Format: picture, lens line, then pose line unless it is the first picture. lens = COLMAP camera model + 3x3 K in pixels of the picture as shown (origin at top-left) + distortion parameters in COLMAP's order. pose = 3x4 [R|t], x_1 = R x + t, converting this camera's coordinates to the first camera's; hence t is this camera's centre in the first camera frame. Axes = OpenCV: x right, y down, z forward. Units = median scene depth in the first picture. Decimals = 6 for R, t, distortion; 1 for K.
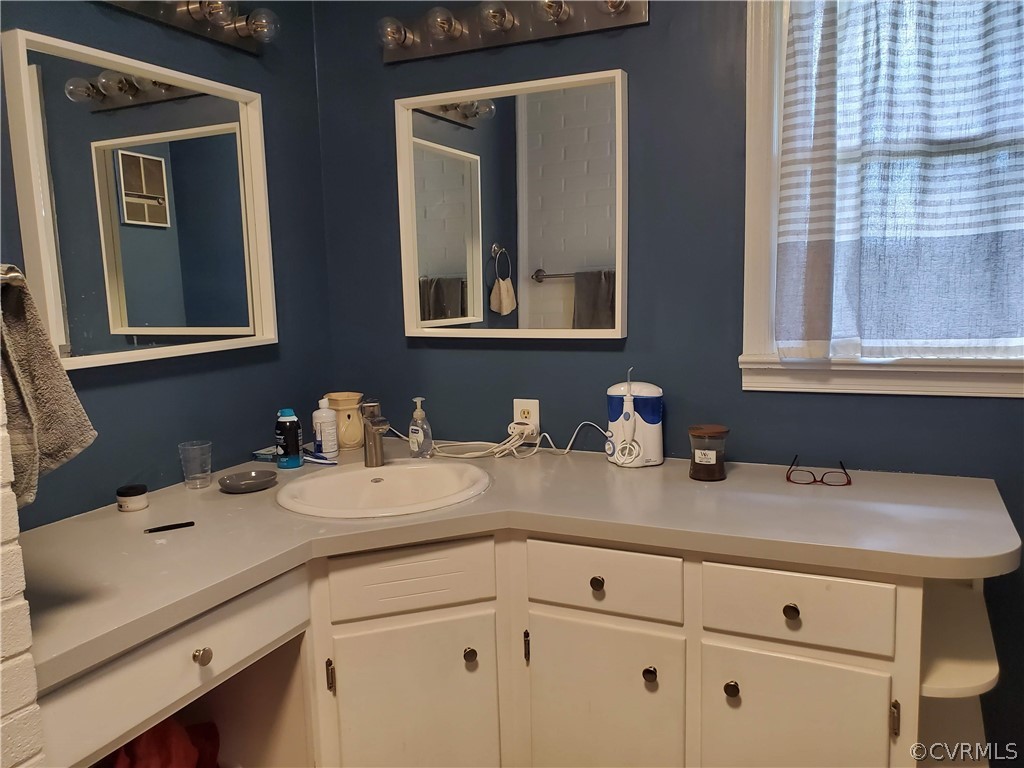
lens RADIAL K [[807.4, 0, 512.0], [0, 807.4, 386.0], [0, 0, 1]] dist [-0.037434, 0.048876]
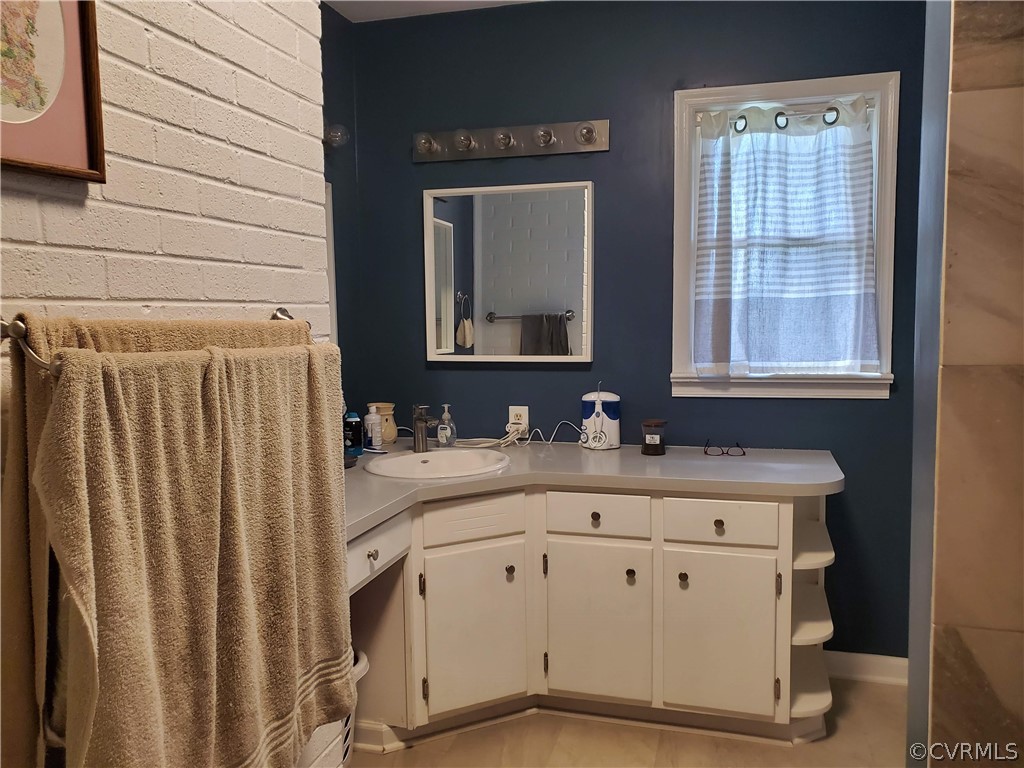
lens RADIAL K [[807.4, 0, 510.7], [0, 807.4, 384.0], [0, 0, 1]] dist [-0.037434, 0.048876]
pose [[0.986748, 0.001106, 0.162256, -0.277574], [0.007223, 0.998686, -0.050733, 0.060869], [-0.162099, 0.051233, 0.985444, -0.466286]]
